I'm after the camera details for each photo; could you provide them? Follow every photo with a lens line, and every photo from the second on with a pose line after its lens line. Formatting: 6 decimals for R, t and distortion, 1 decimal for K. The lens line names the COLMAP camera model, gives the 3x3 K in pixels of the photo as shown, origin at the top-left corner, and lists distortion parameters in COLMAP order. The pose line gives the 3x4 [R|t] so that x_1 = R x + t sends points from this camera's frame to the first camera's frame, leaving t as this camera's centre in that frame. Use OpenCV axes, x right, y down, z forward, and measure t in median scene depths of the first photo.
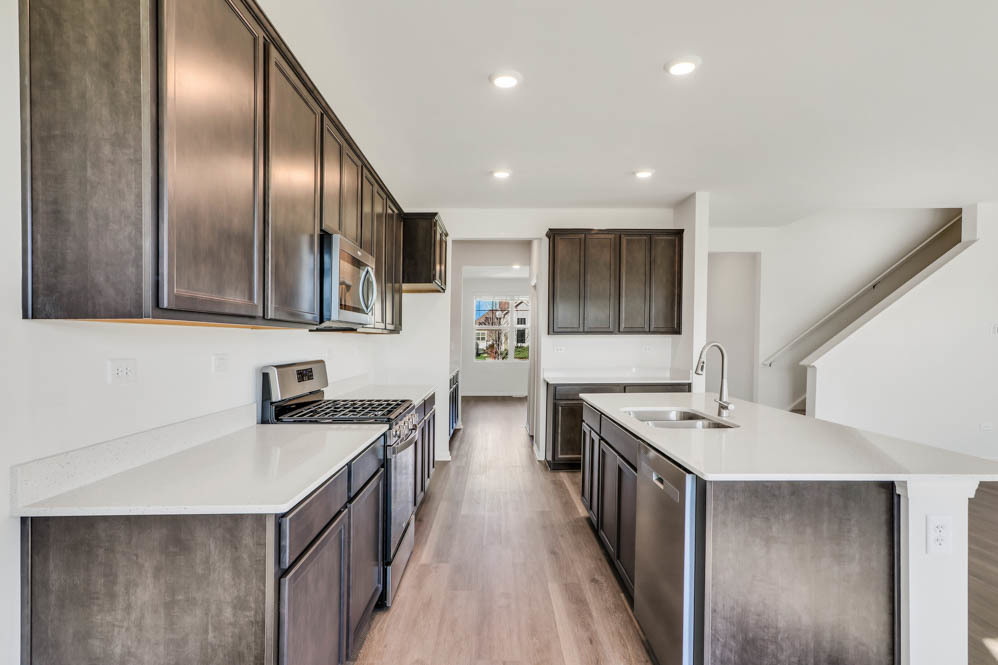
lens RADIAL K [[500.1, 0, 498.0], [0, 500.1, 349.9], [0, 0, 1]] dist [-0.000932, -0.000359]
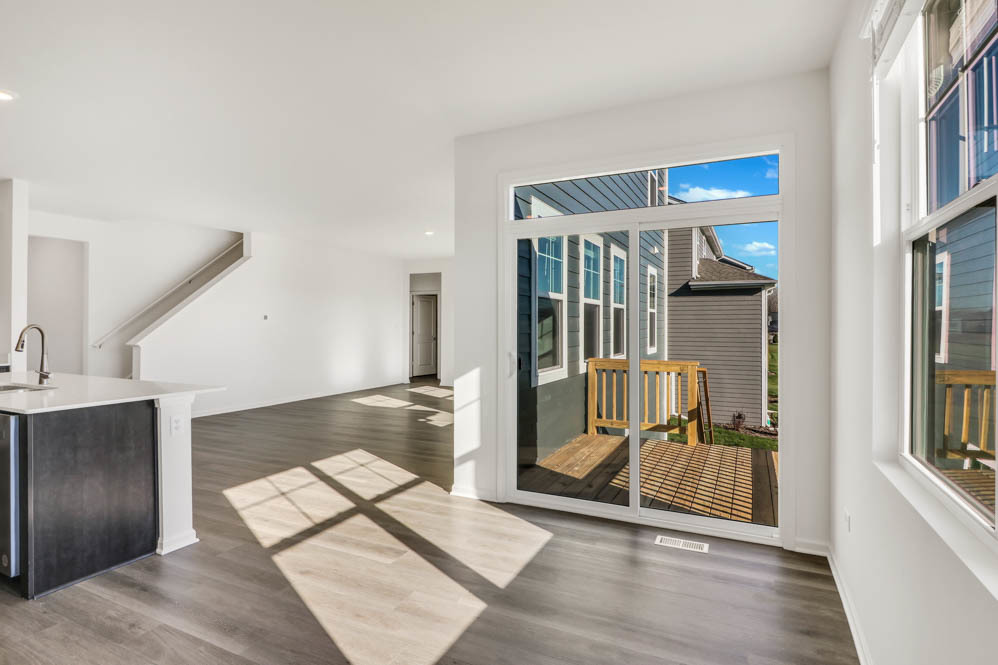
lens RADIAL K [[535.6, 0, 499.0], [0, 535.6, 332.5], [0, 0, 1]] dist [-0.002407, -0.001118]
pose [[0.438510, -0.007783, 0.898693, -0.189534], [0.013017, 0.999913, 0.002308, 0.012819], [-0.898632, 0.010686, 0.438573, -0.461784]]
